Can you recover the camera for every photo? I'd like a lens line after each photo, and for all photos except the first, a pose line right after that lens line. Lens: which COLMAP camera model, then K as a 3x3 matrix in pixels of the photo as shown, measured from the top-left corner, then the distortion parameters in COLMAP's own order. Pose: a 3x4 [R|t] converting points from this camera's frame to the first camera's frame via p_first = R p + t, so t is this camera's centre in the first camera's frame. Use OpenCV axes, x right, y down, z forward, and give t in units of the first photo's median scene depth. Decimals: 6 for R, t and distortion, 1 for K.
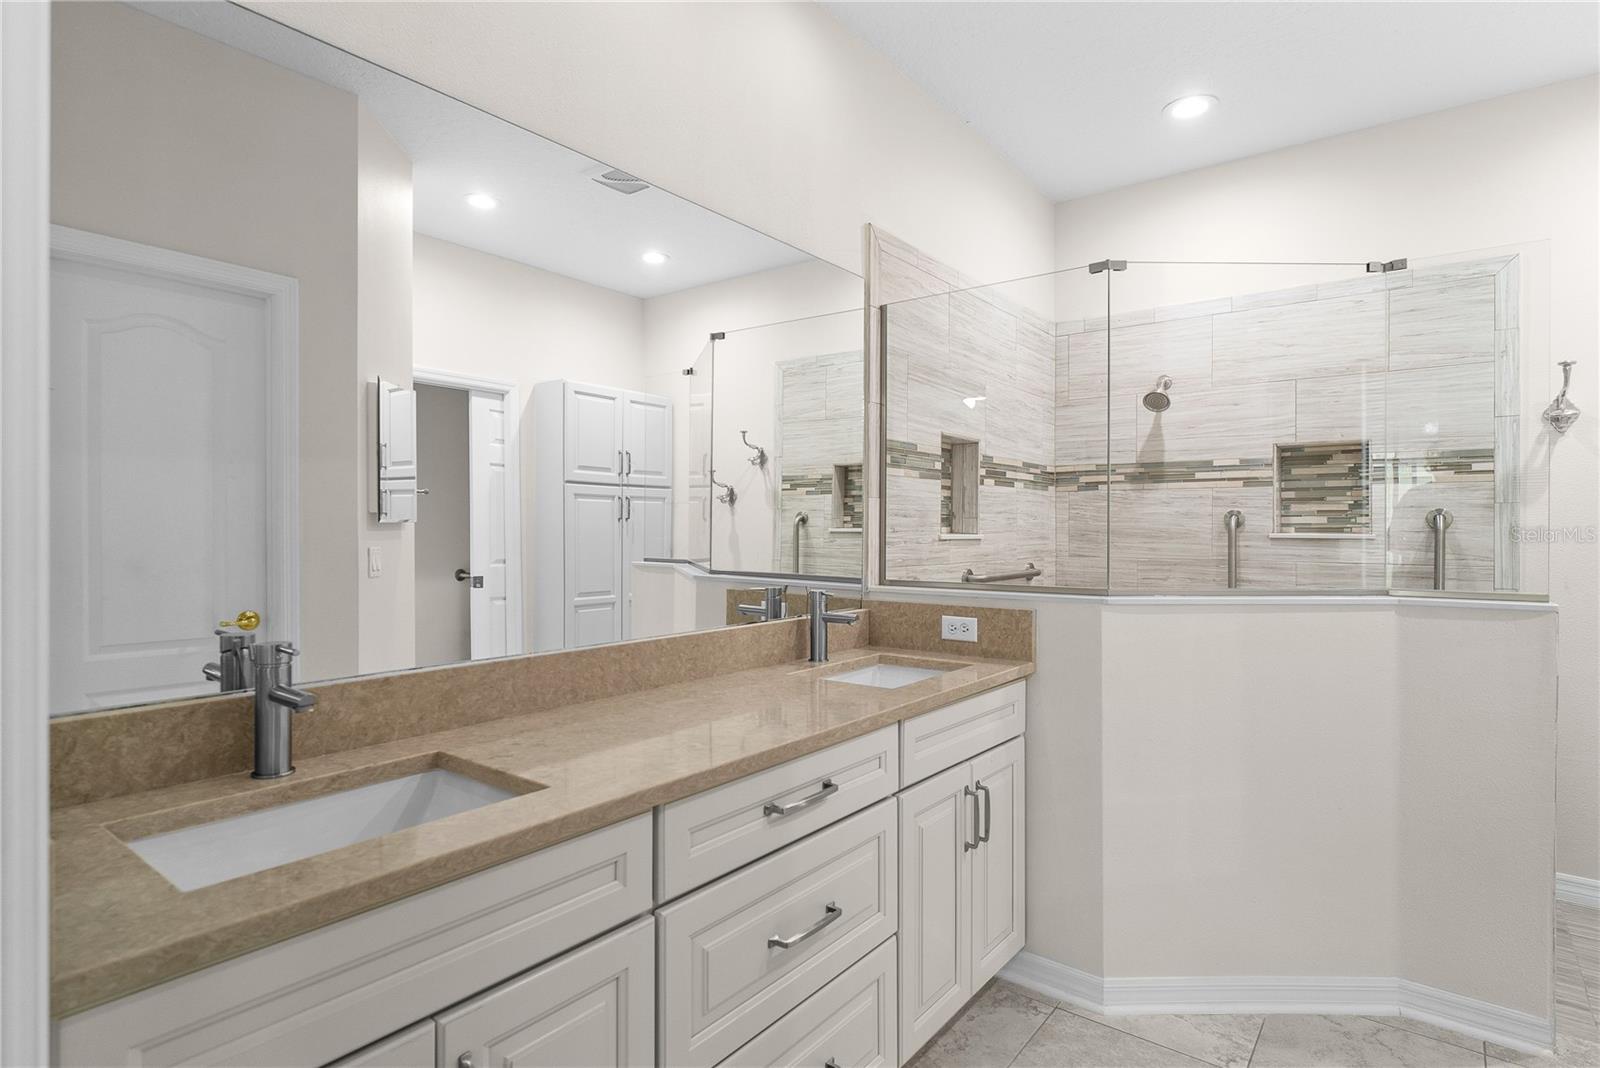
lens RADIAL K [[833.3, 0, 784.9], [0, 833.3, 533.5], [0, 0, 1]] dist [-0.006691, 0.000463]
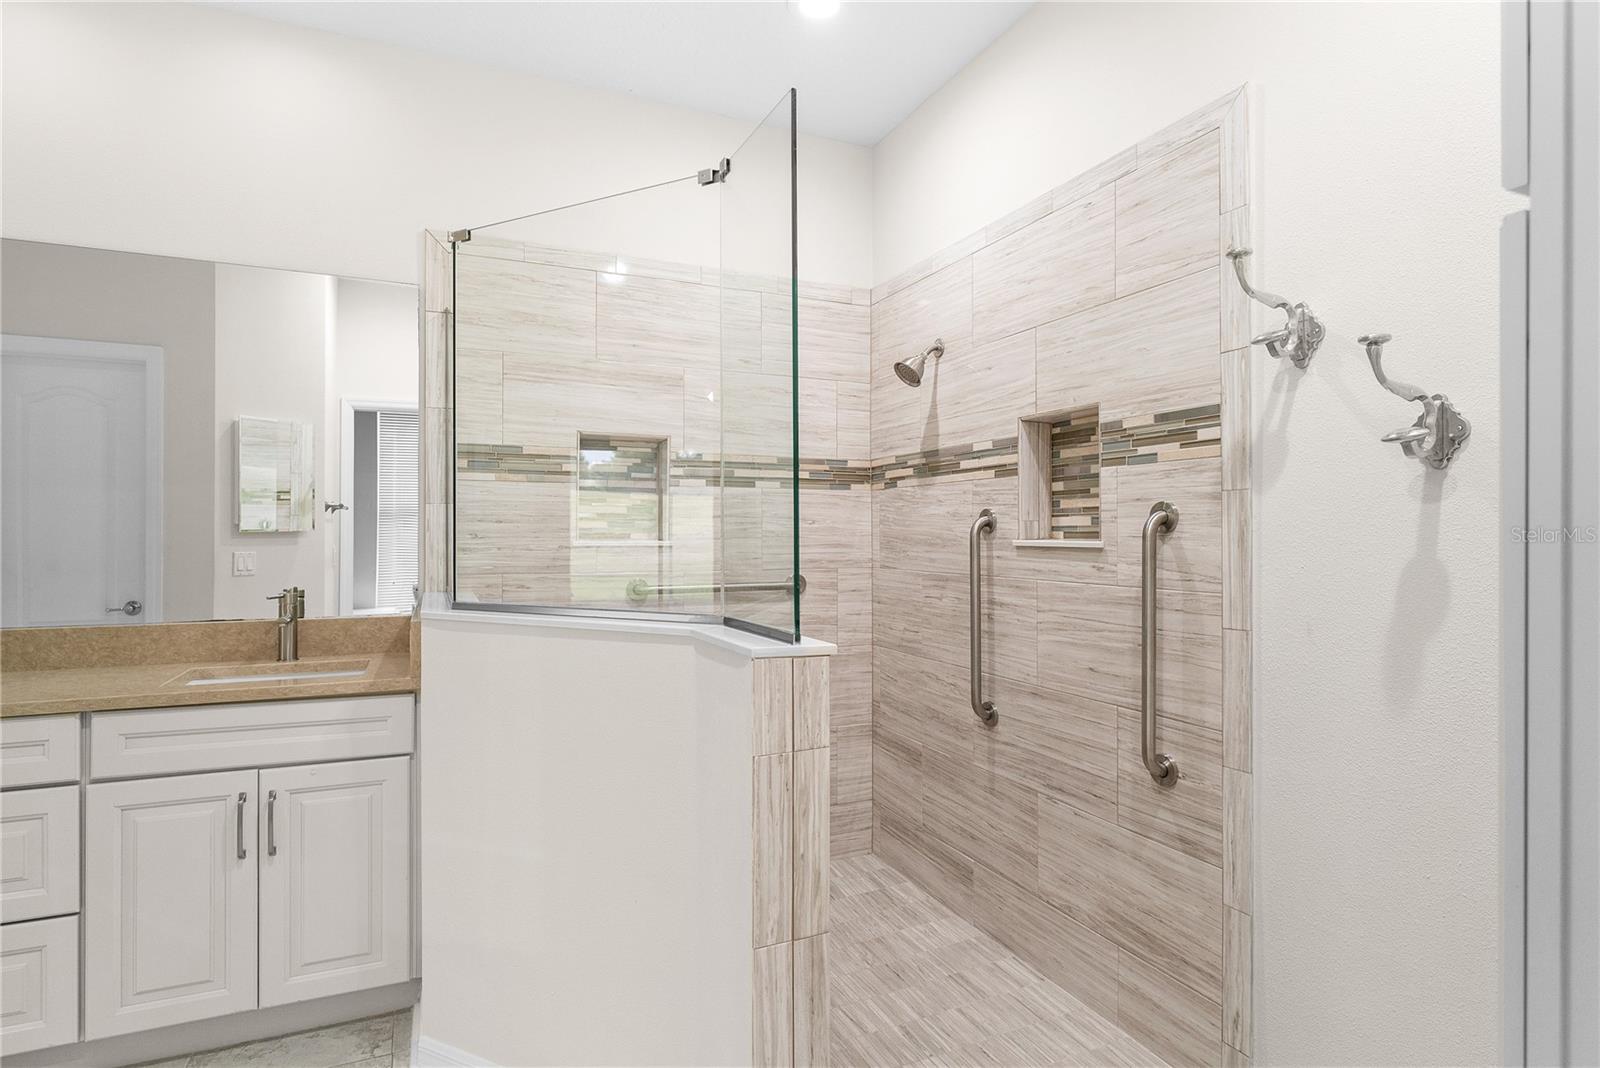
lens RADIAL K [[833.3, 0, 799.7], [0, 833.3, 536.6], [0, 0, 1]] dist [-0.006691, 0.000463]
pose [[0.881745, -0.001661, -0.471723, 0.772085], [-0.001237, 0.999982, -0.005834, 0.001436], [0.471724, 0.005728, 0.881727, 0.265451]]
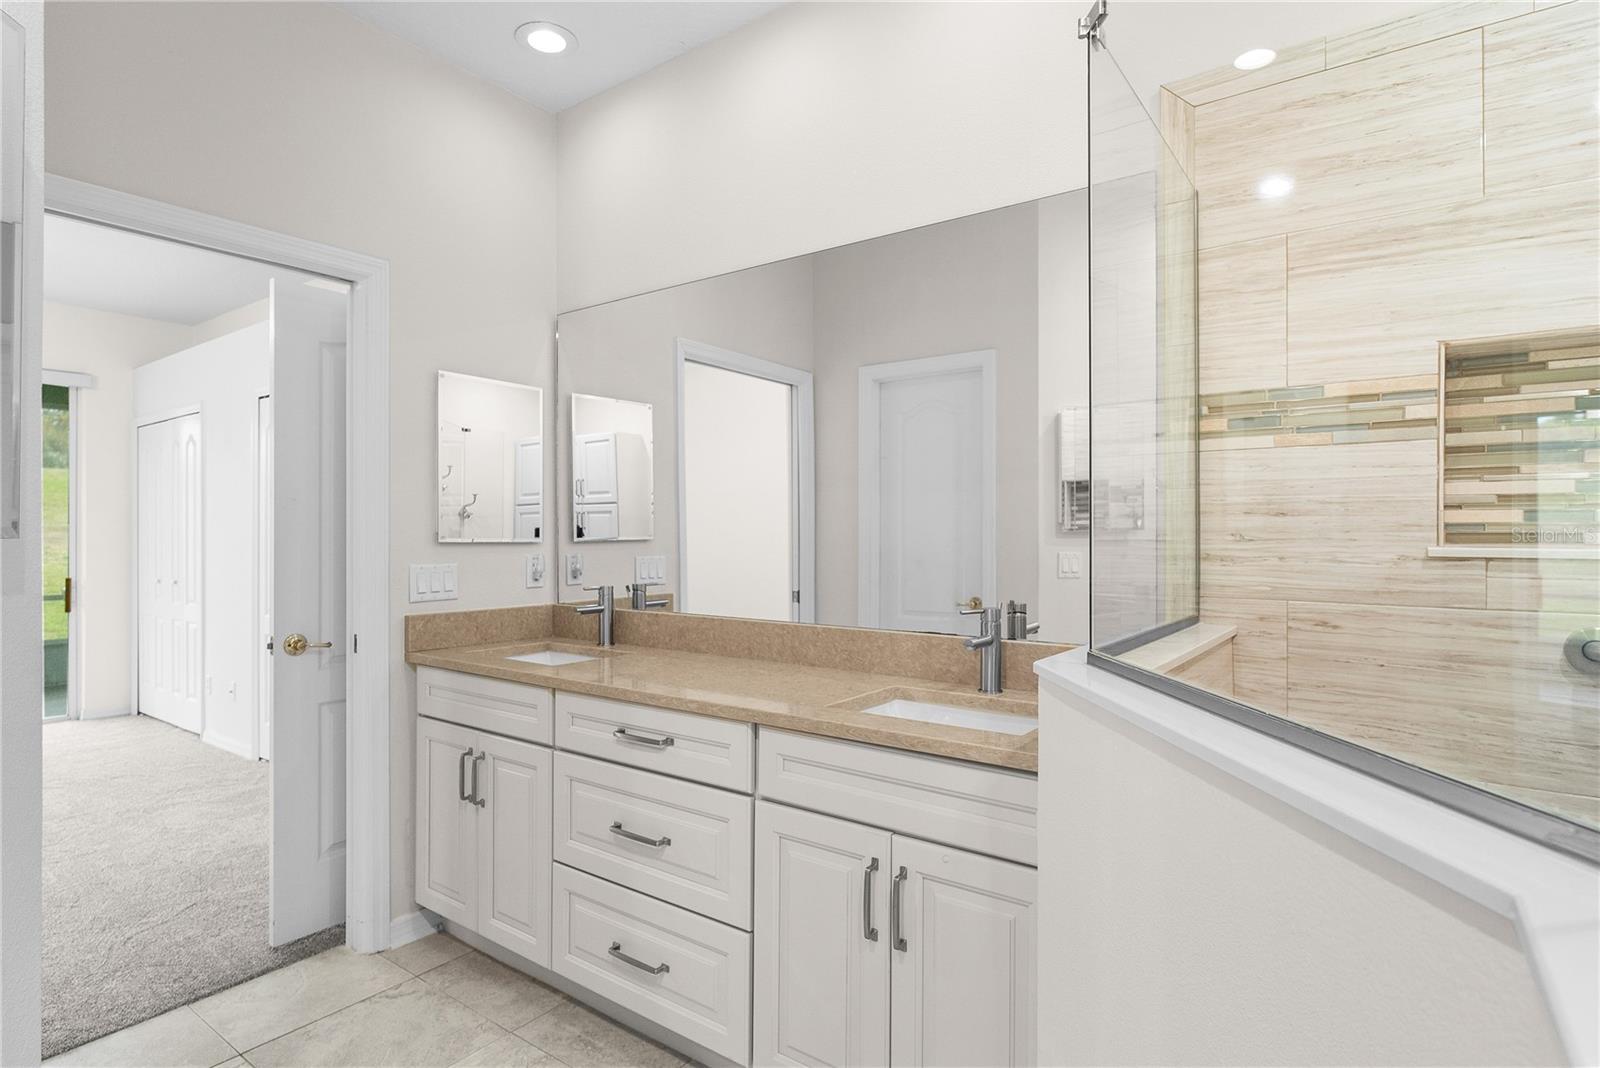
lens RADIAL K [[833.3, 0, 800.6], [0, 833.3, 534.4], [0, 0, 1]] dist [-0.006691, 0.000463]
pose [[0.027535, -0.002874, -0.999617, 0.613385], [-0.008849, 0.999956, -0.003119, -0.001479], [0.999582, 0.008932, 0.027509, 0.548700]]
